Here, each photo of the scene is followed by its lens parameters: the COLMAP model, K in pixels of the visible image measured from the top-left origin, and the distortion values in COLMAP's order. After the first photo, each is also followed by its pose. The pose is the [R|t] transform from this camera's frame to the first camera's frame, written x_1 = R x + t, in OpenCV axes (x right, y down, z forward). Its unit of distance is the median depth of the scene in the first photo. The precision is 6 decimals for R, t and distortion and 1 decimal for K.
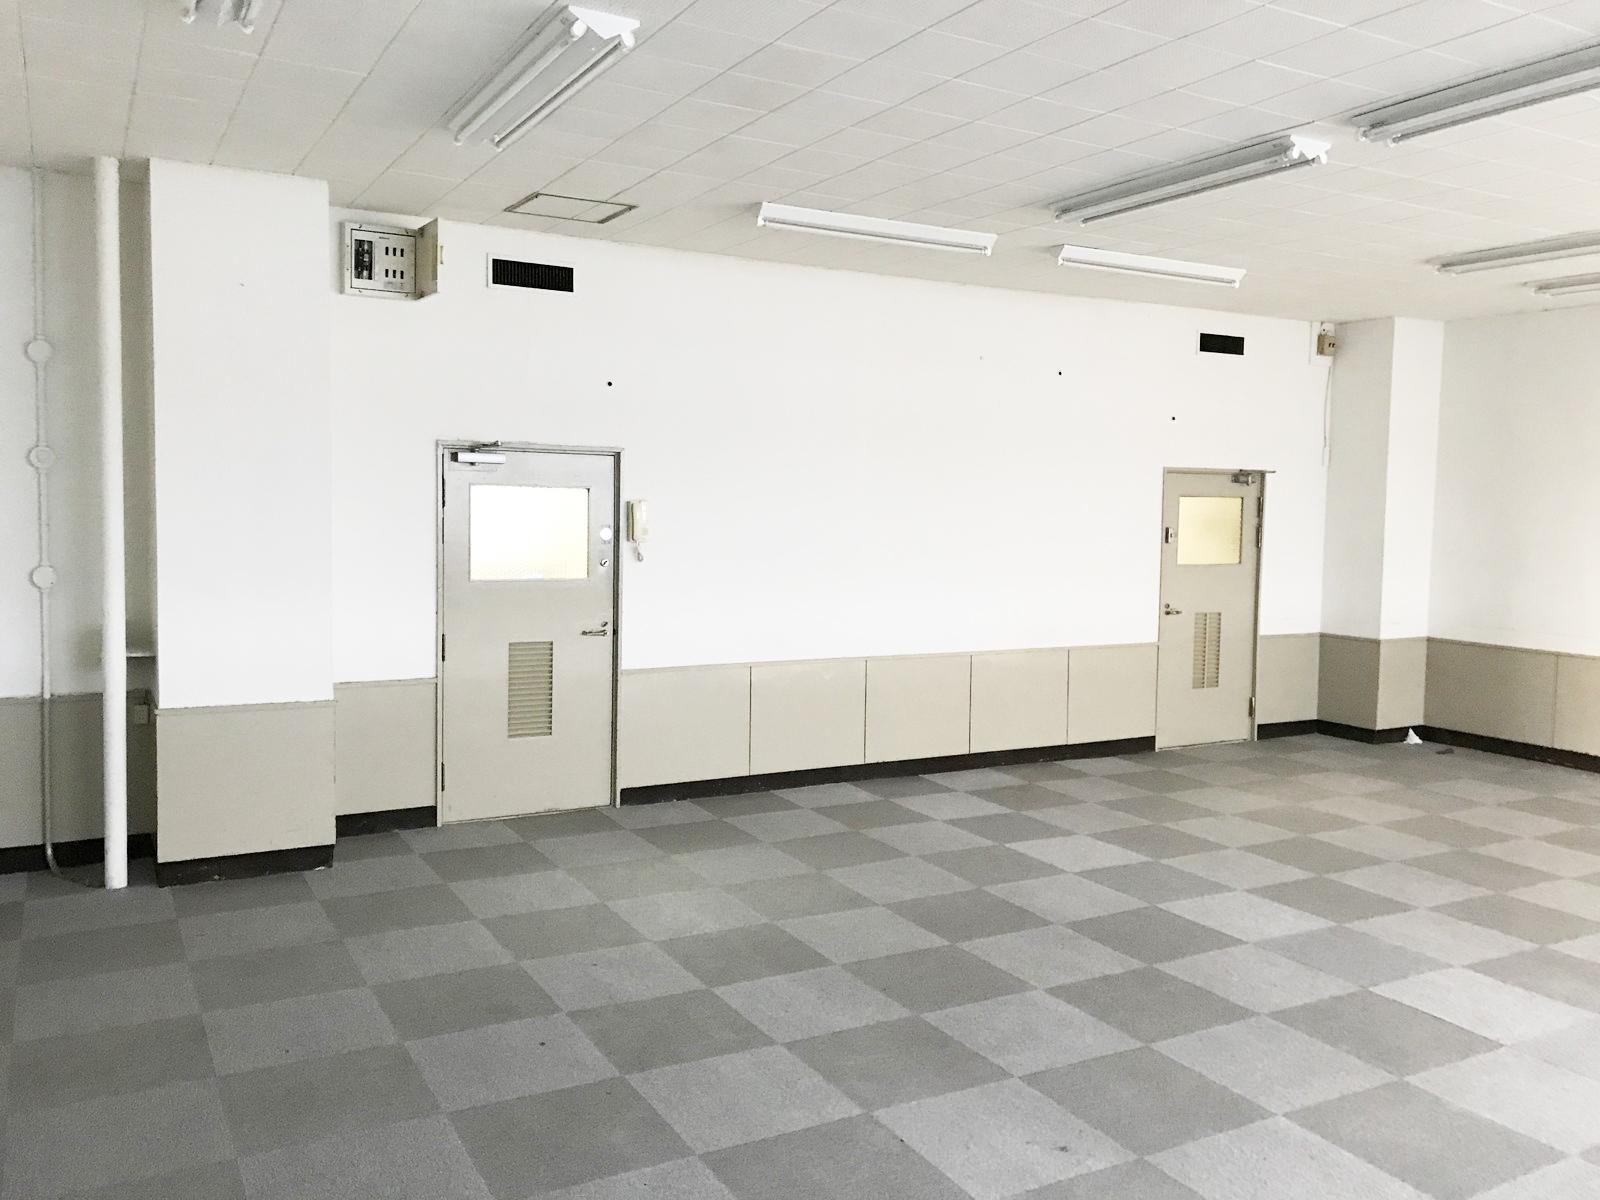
lens RADIAL K [[1310.3, 0, 807.4], [0, 1310.3, 591.2], [0, 0, 1]] dist [0.008365, 0.005149]
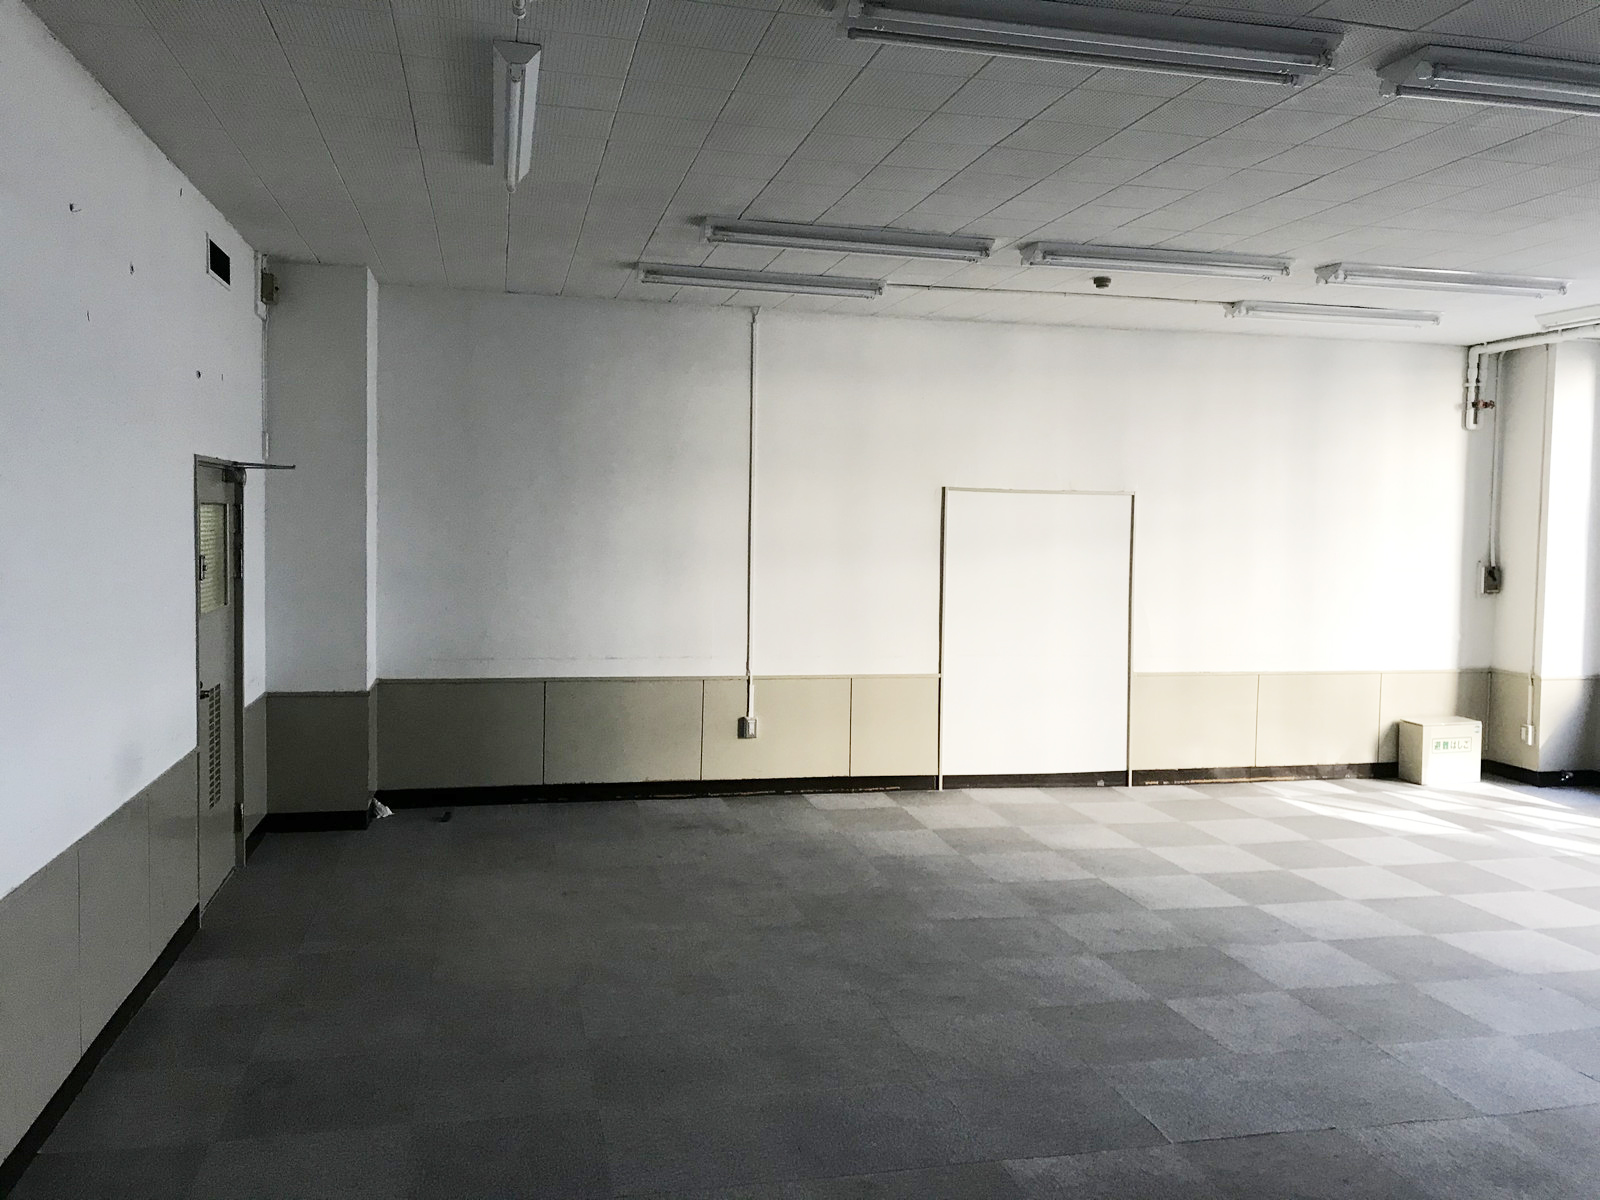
lens RADIAL K [[1310.3, 0, 807.4], [0, 1310.3, 591.2], [0, 0, 1]] dist [0.008365, 0.005149]
pose [[0.274437, -0.061645, 0.959627, -0.220221], [0.053875, 0.997361, 0.048662, -0.043578], [-0.960095, 0.038345, 0.277034, 0.536737]]
